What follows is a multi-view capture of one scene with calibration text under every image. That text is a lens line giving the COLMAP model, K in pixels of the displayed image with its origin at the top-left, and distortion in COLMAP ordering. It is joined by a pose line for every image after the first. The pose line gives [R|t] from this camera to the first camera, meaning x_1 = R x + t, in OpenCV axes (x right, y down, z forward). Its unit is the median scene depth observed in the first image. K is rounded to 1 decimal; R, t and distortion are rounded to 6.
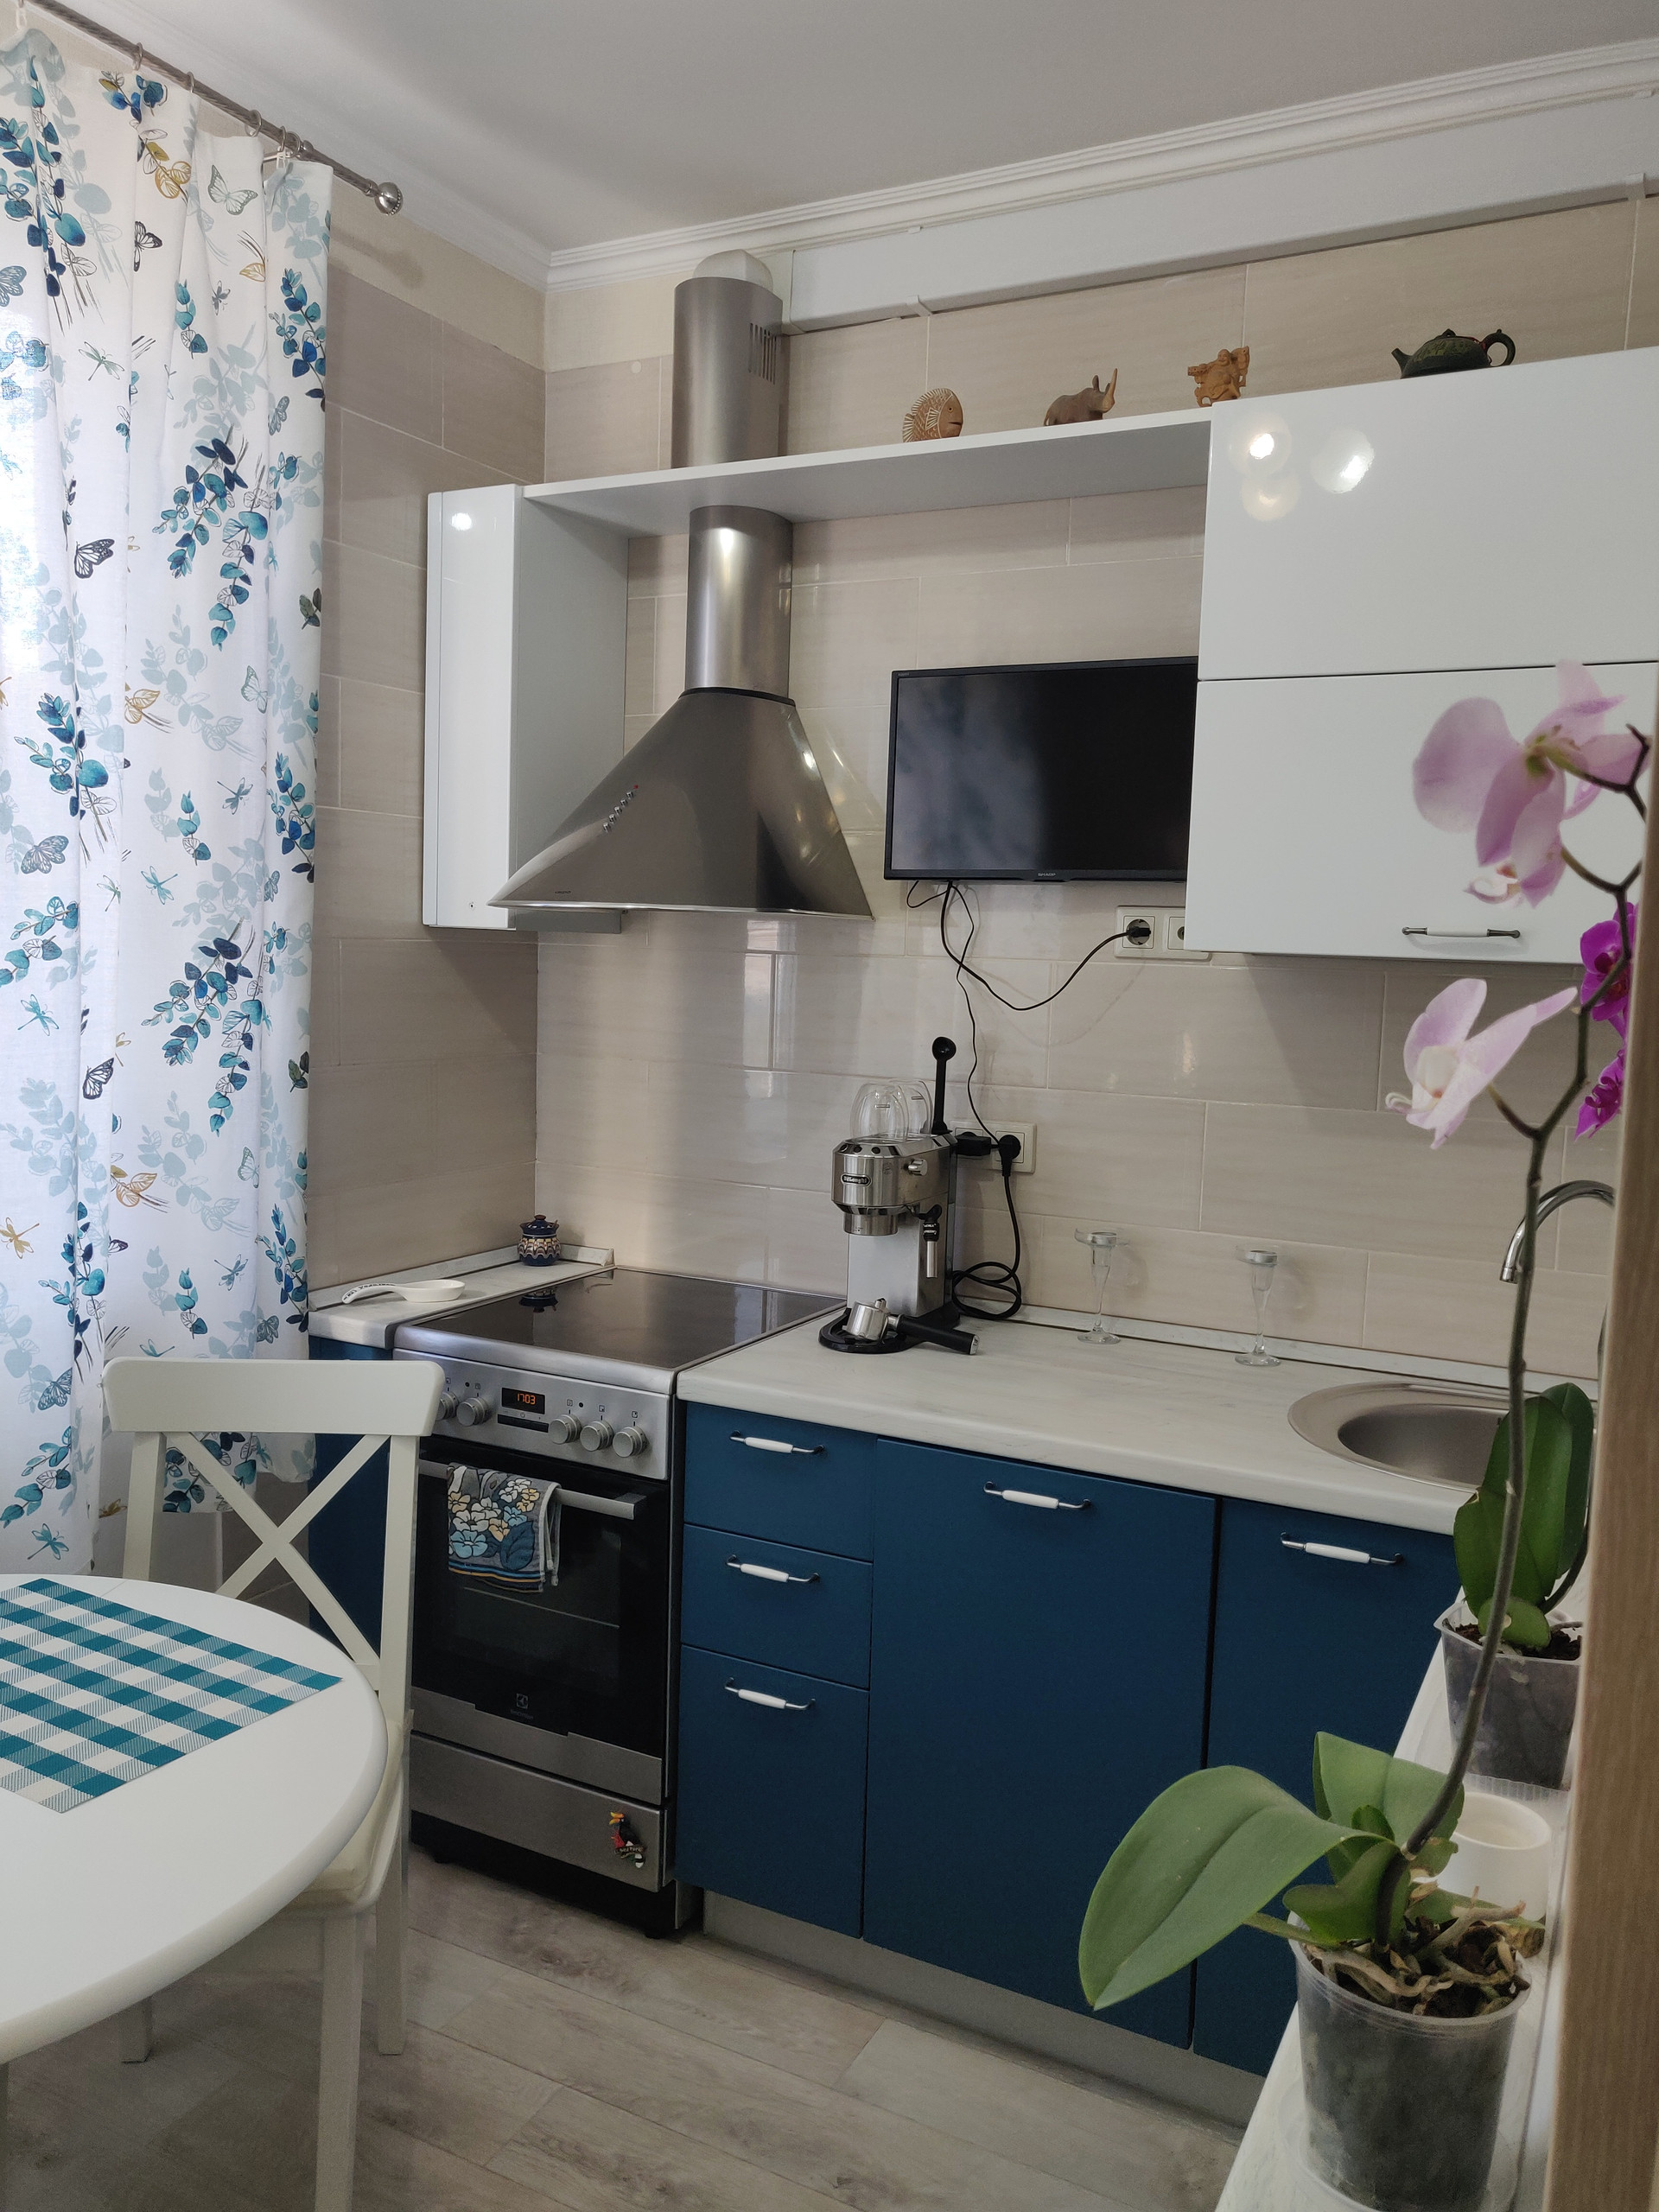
lens RADIAL K [[1702.7, 0, 816.5], [0, 1702.7, 1110.0], [0, 0, 1]] dist [-0.029227, 0.076535]
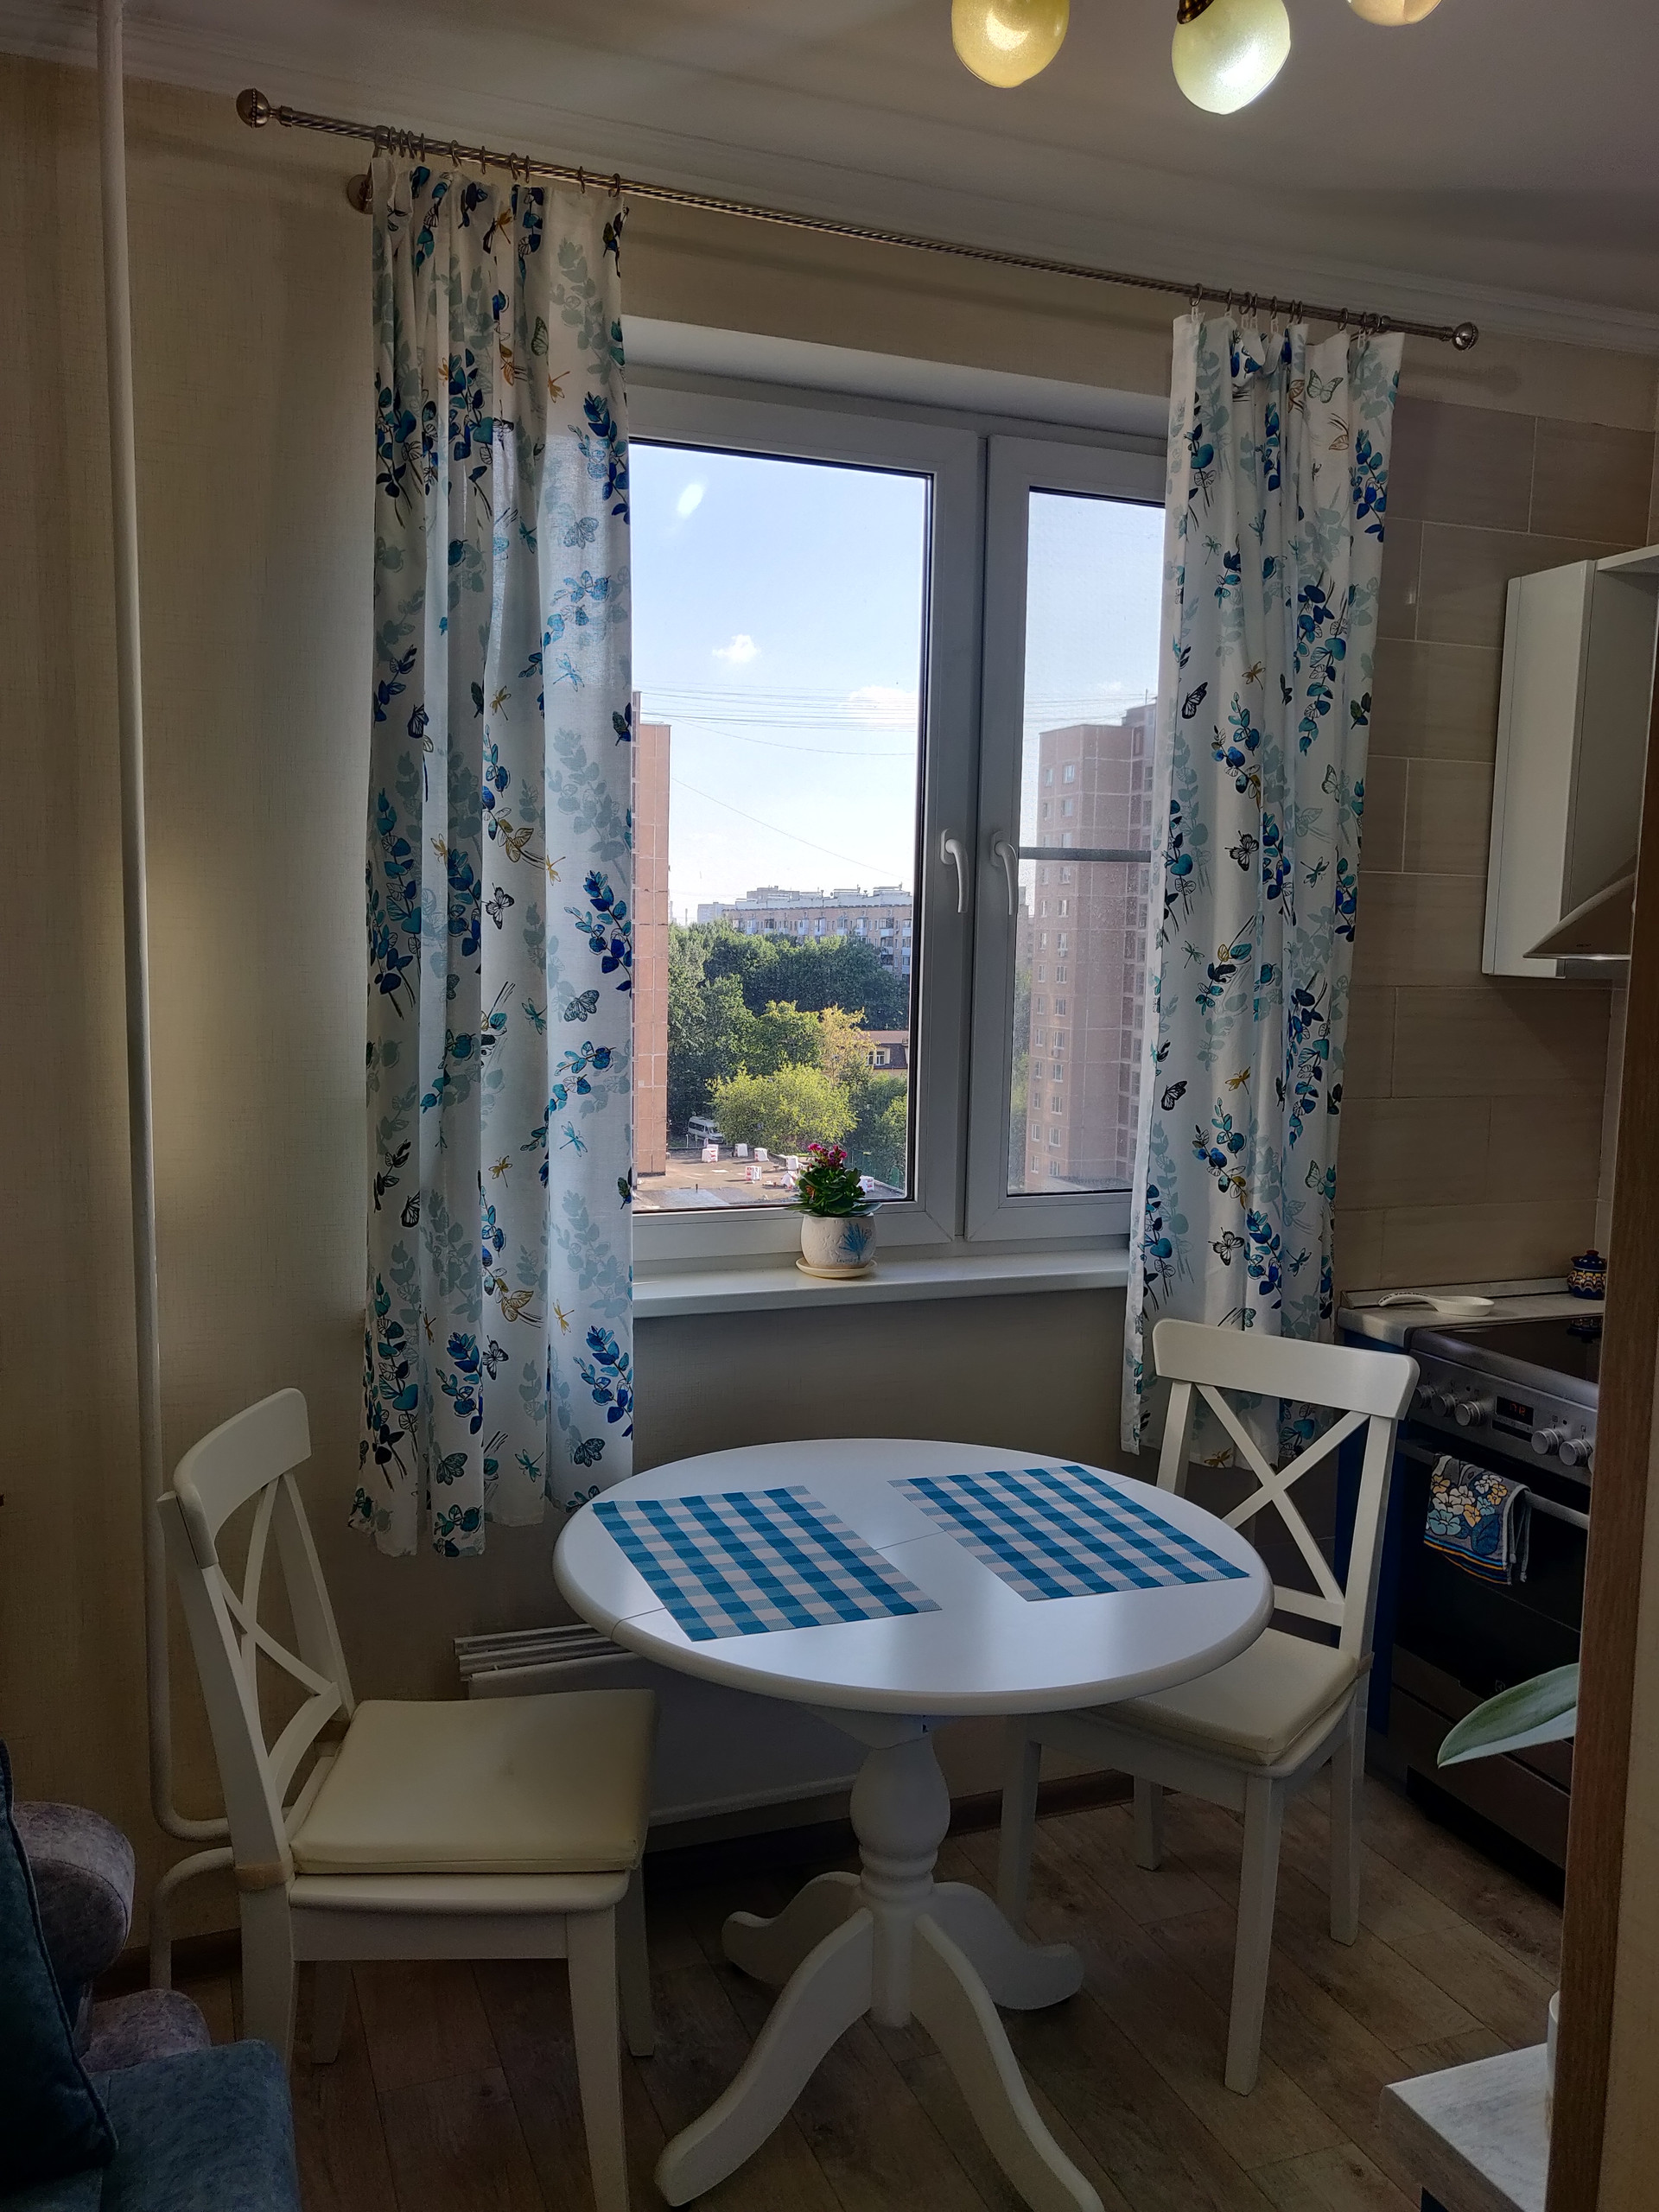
lens RADIAL K [[1702.7, 0, 816.5], [0, 1702.7, 1110.0], [0, 0, 1]] dist [-0.029227, 0.076535]
pose [[0.756226, 0.046546, -0.652652, 0.209930], [-0.058844, 0.998263, 0.003012, 0.001145], [0.651659, 0.036126, 0.757651, -0.139106]]
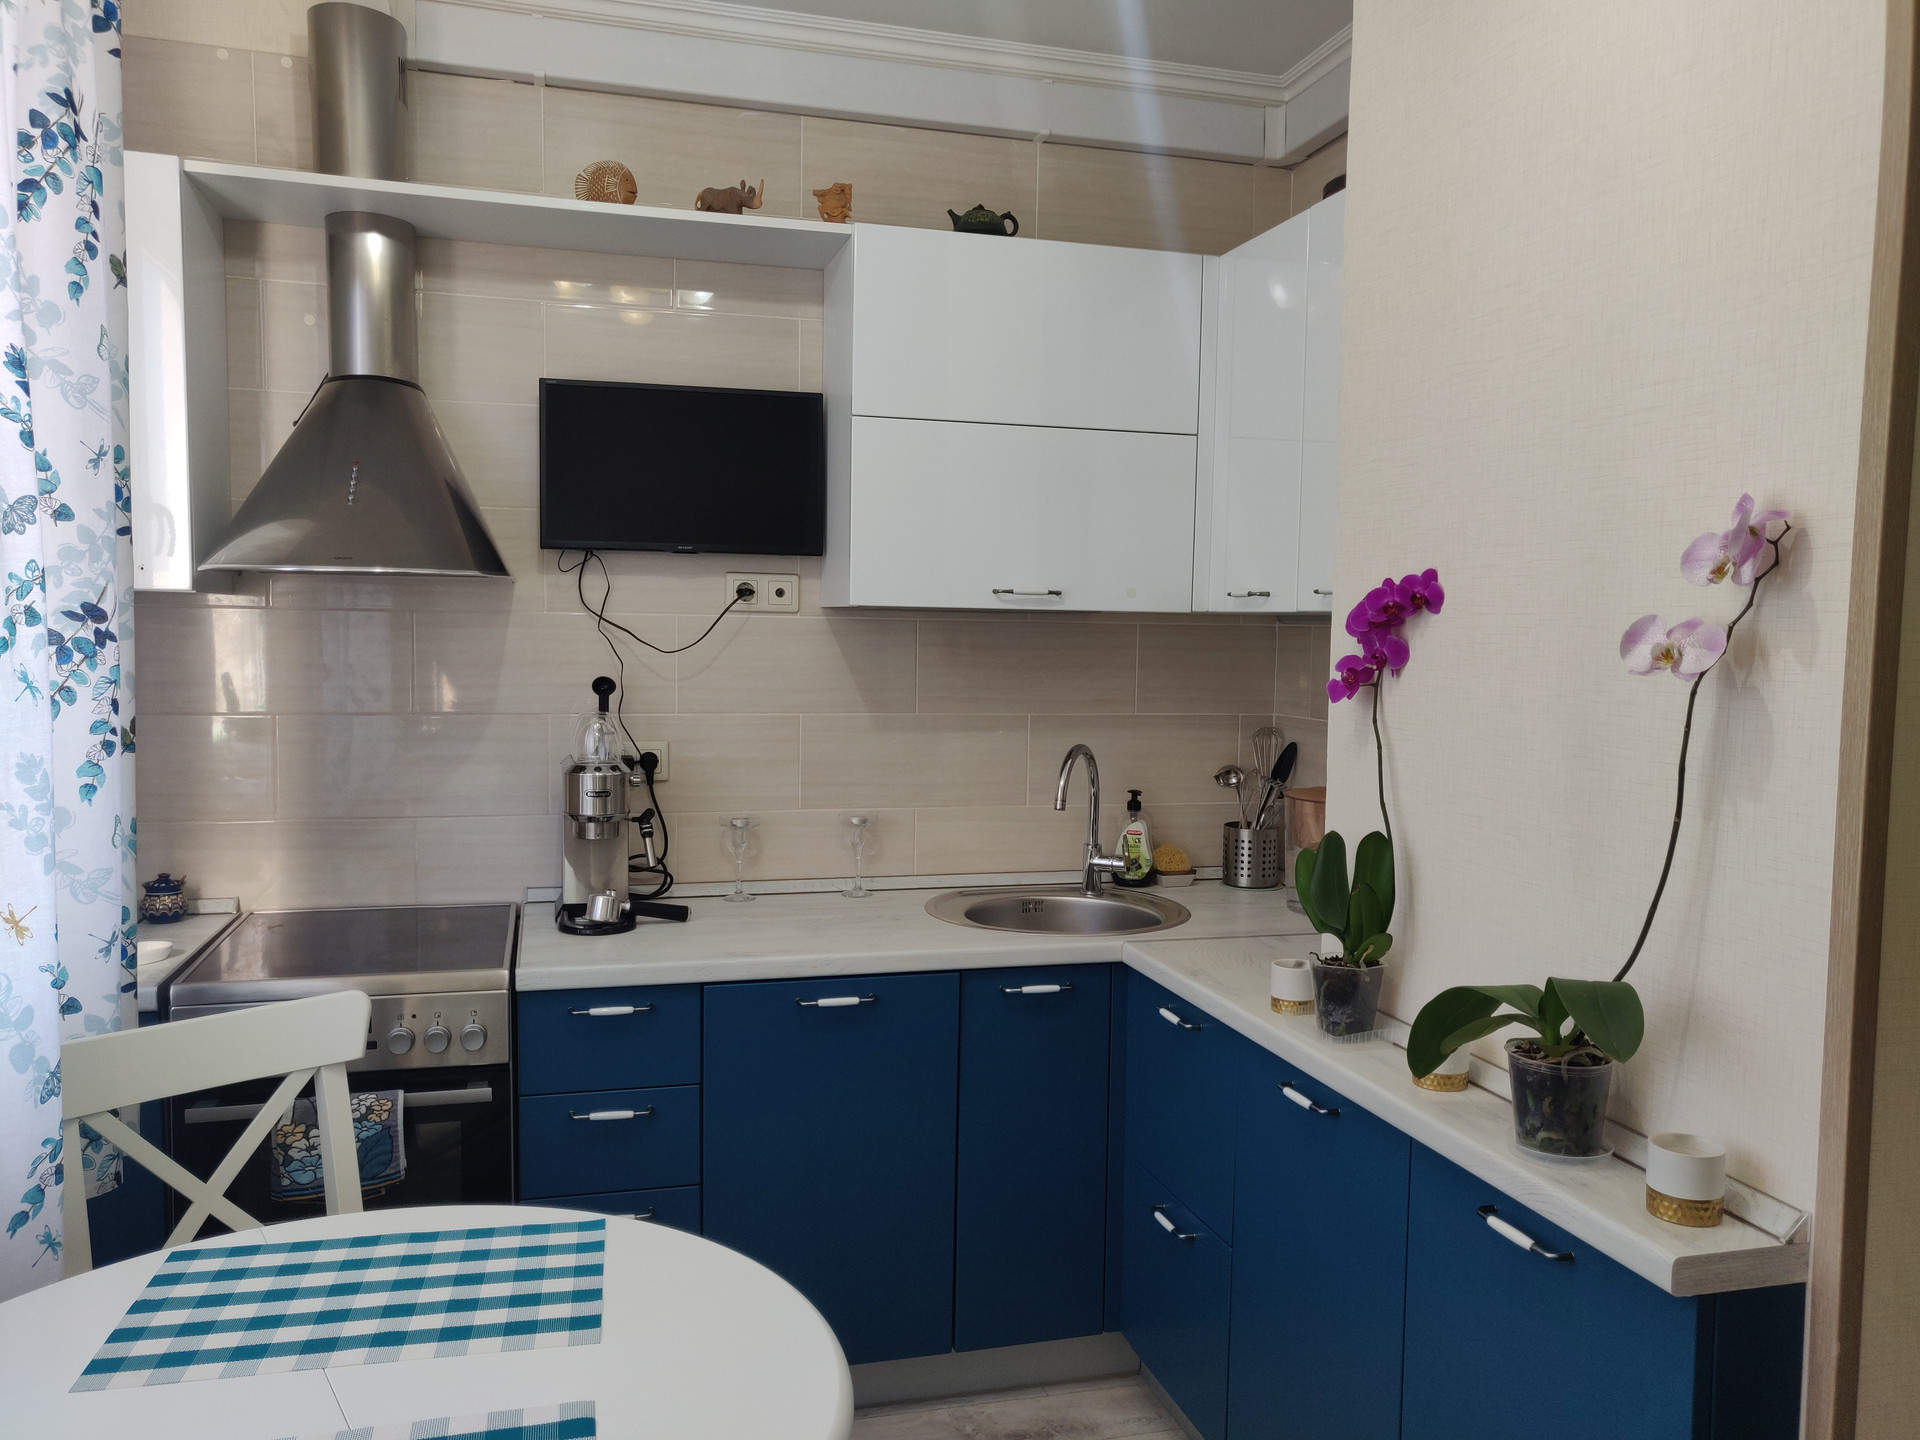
lens RADIAL K [[1477.9, 0, 968.3], [0, 1477.9, 738.1], [0, 0, 1]] dist [-0.029227, 0.076535]
pose [[0.726350, -0.071215, 0.683626, -0.562631], [0.072861, 0.996991, 0.026445, -0.008889], [-0.683452, 0.030601, 0.729354, 0.038924]]
